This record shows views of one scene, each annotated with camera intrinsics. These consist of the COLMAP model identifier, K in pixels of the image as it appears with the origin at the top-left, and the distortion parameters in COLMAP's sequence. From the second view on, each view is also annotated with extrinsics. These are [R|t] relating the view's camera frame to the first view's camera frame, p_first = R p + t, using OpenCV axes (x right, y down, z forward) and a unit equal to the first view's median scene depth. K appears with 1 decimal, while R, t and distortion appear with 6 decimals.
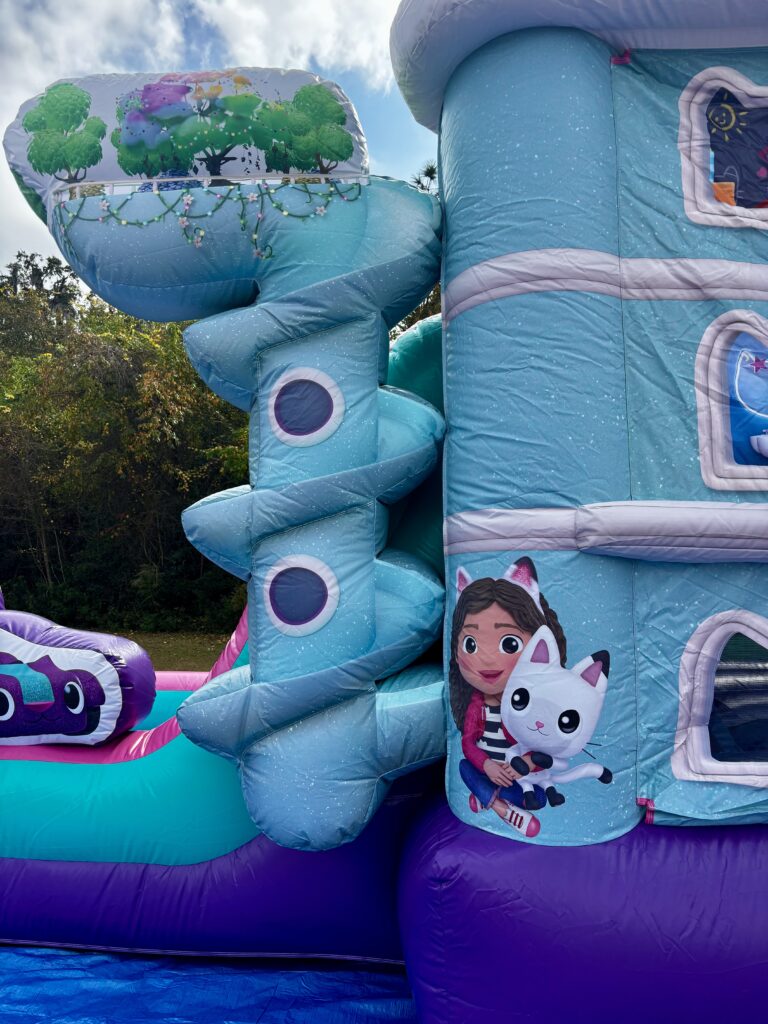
lens RADIAL K [[795.4, 0, 384.0], [0, 795.4, 512.0], [0, 0, 1]] dist [0.011446, -0.001422]
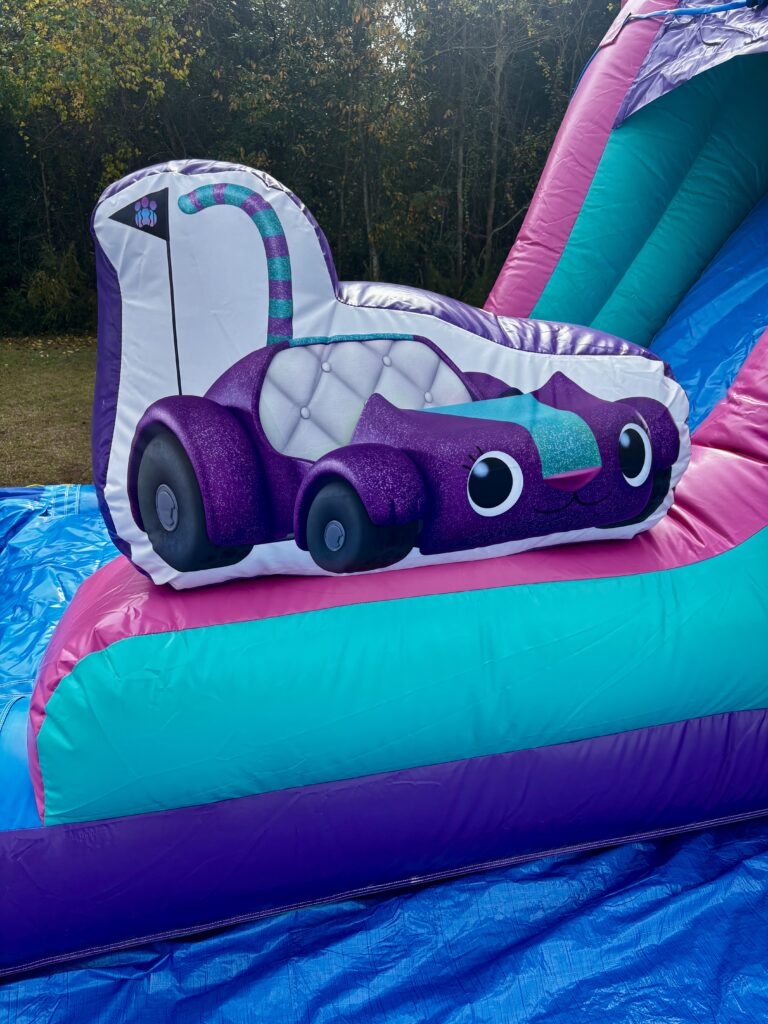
lens RADIAL K [[795.4, 0, 384.0], [0, 795.4, 512.0], [0, 0, 1]] dist [0.011446, -0.001422]
pose [[0.946608, -0.125670, 0.296886, -0.827374], [0.000319, 0.921260, 0.388948, 0.093293], [-0.322388, -0.368087, 0.872111, 0.747509]]
